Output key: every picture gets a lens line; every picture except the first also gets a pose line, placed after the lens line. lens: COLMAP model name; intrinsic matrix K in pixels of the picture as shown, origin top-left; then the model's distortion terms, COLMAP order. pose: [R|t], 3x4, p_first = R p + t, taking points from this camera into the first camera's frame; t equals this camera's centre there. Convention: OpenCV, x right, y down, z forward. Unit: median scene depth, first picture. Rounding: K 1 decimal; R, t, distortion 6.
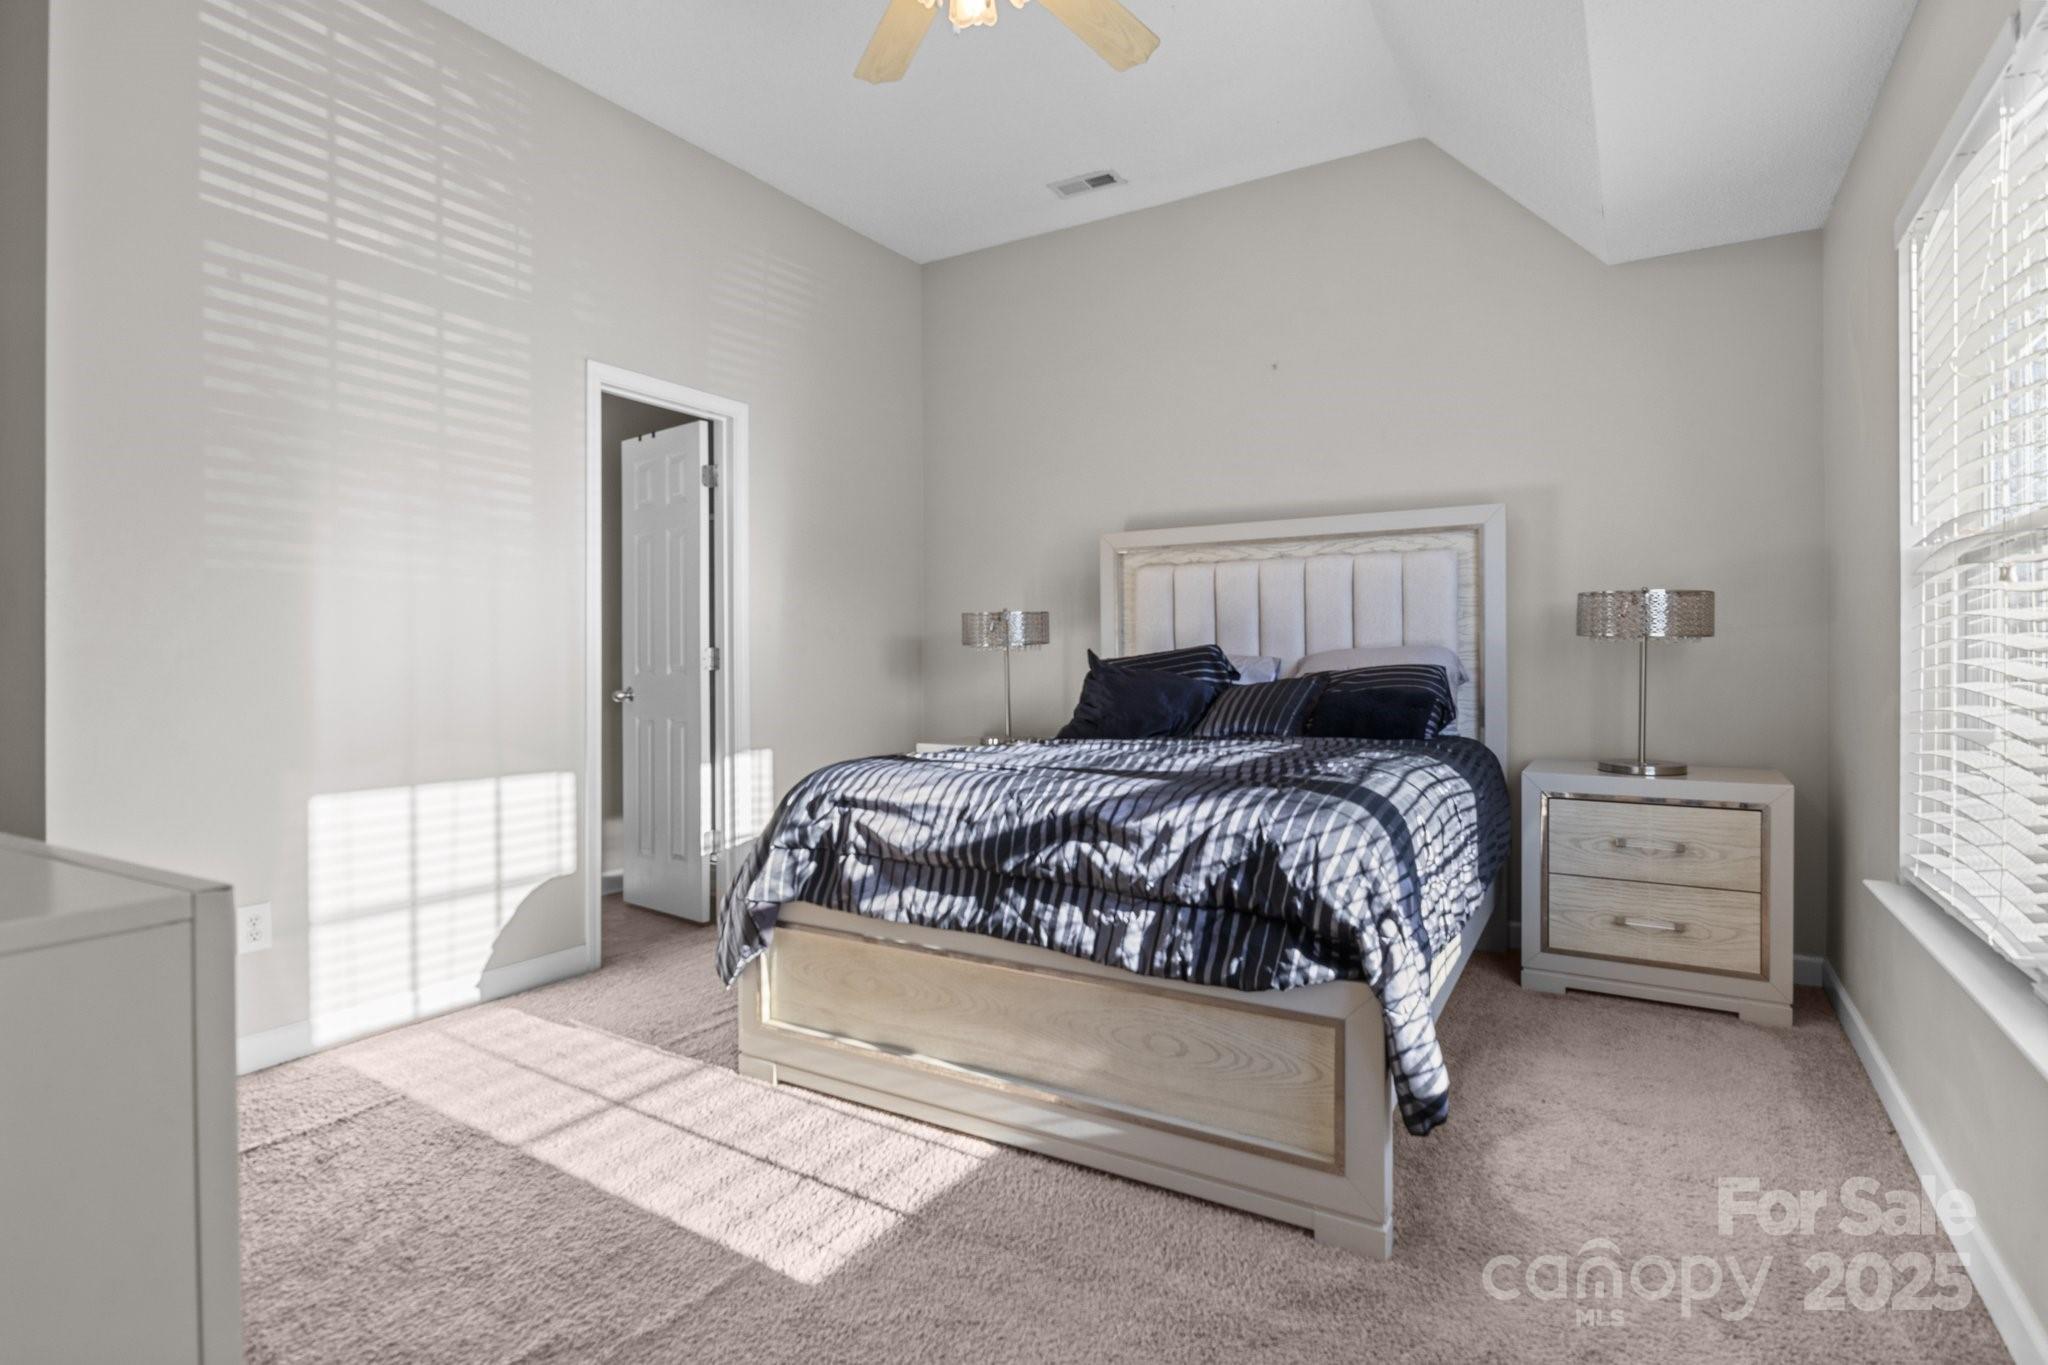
lens RADIAL K [[1018.8, 0, 1032.8], [0, 1018.8, 664.3], [0, 0, 1]] dist [-0.009242, -0.000813]
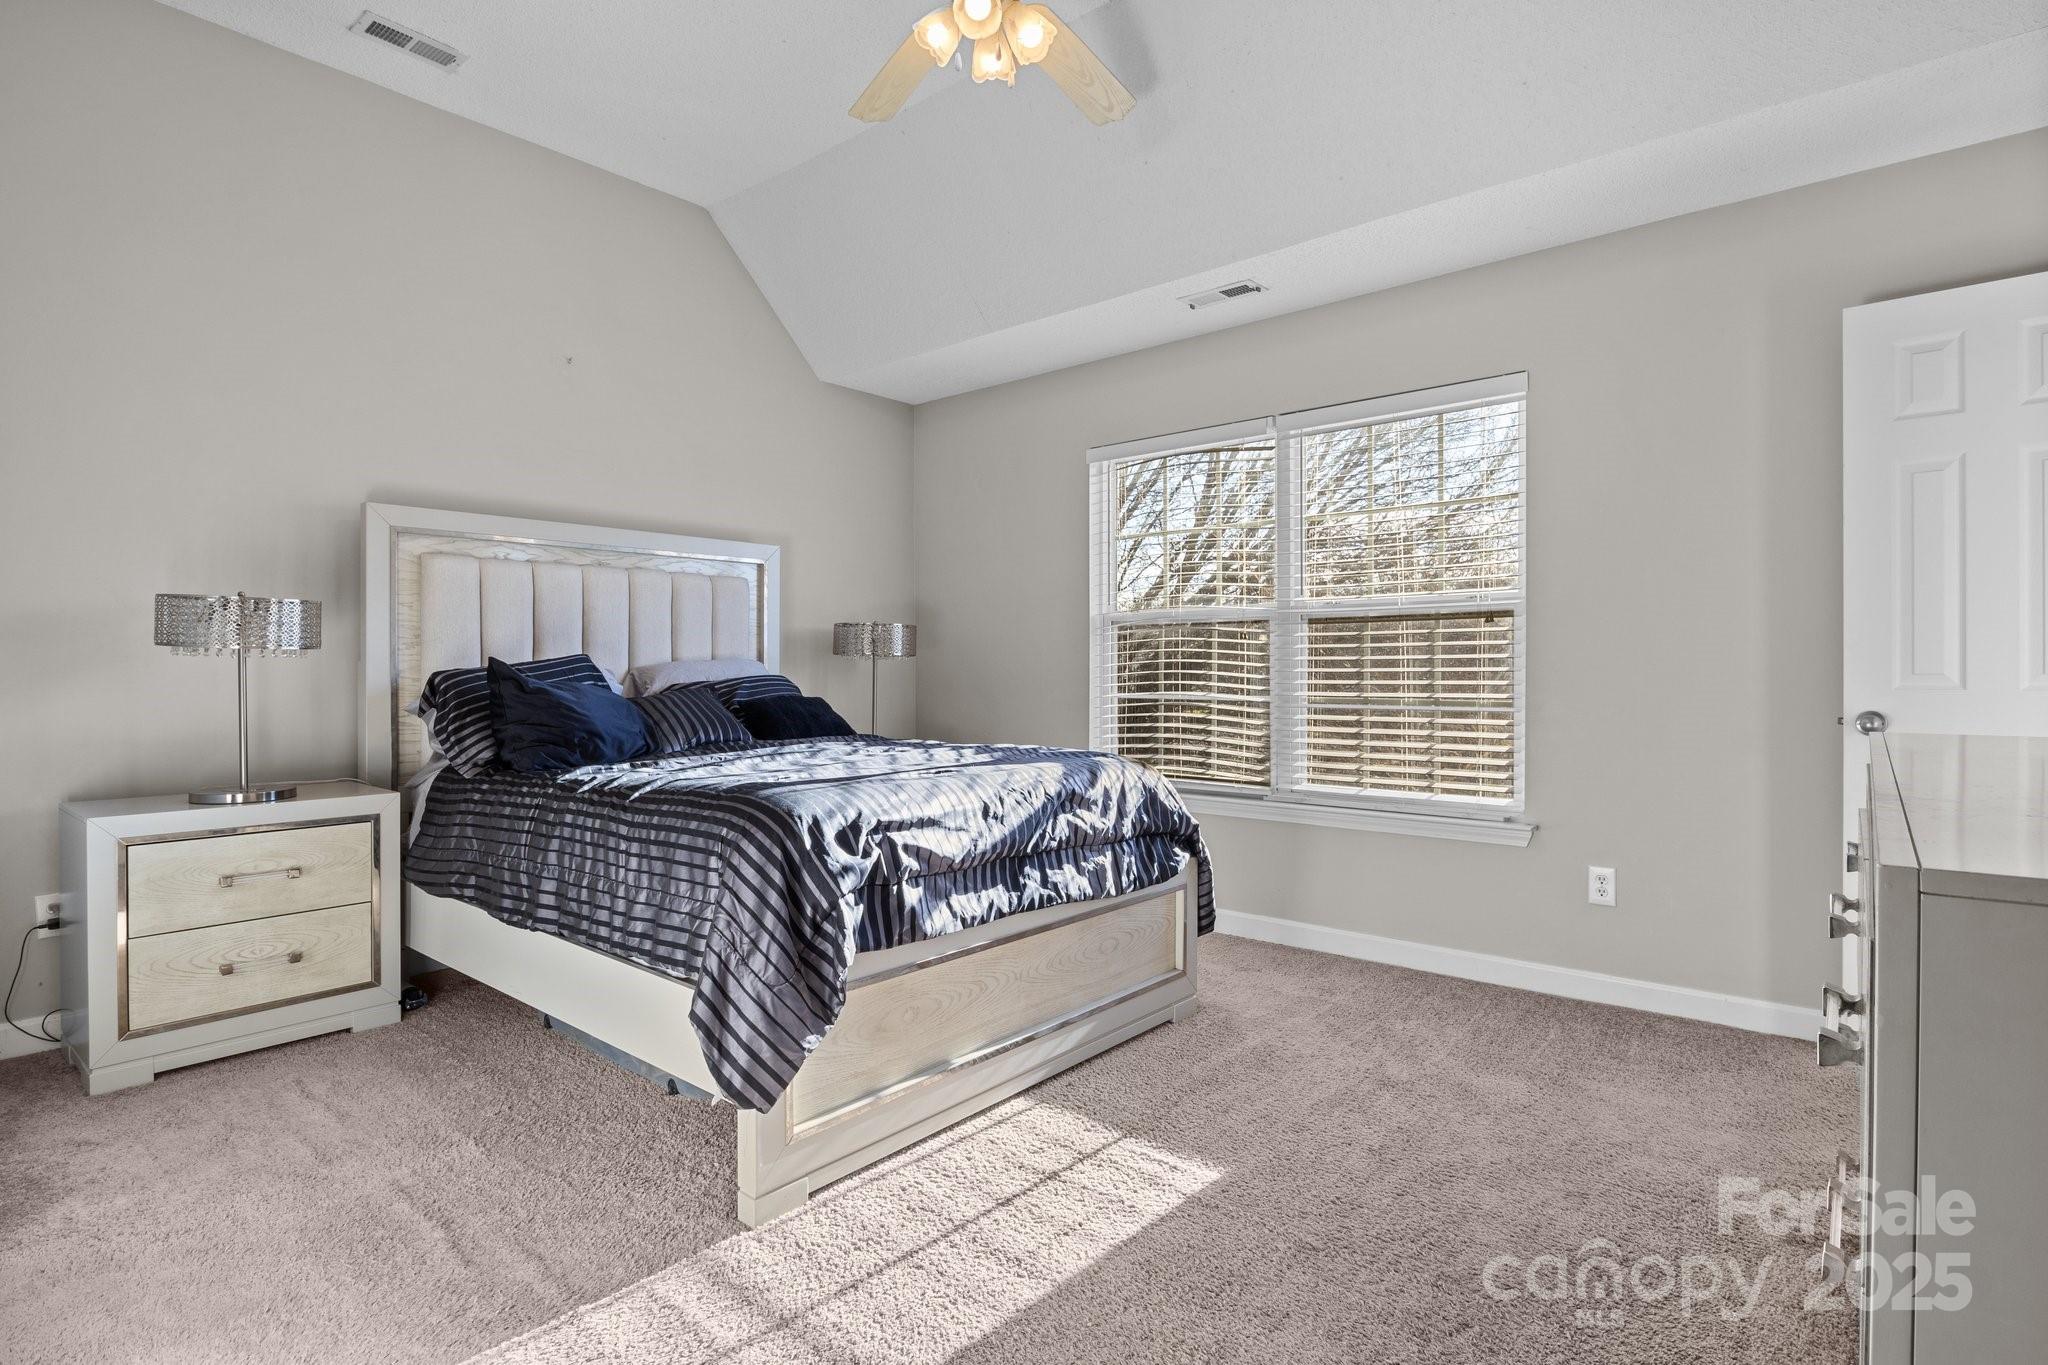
lens RADIAL K [[1011.2, 0, 1018.6], [0, 1011.2, 685.1], [0, 0, 1]] dist [-0.015371, -0.000297]
pose [[0.175680, -0.009432, 0.984402, -1.127230], [0.005652, 0.999947, 0.008572, 0.004091], [-0.984431, 0.004058, 0.175724, 0.791169]]
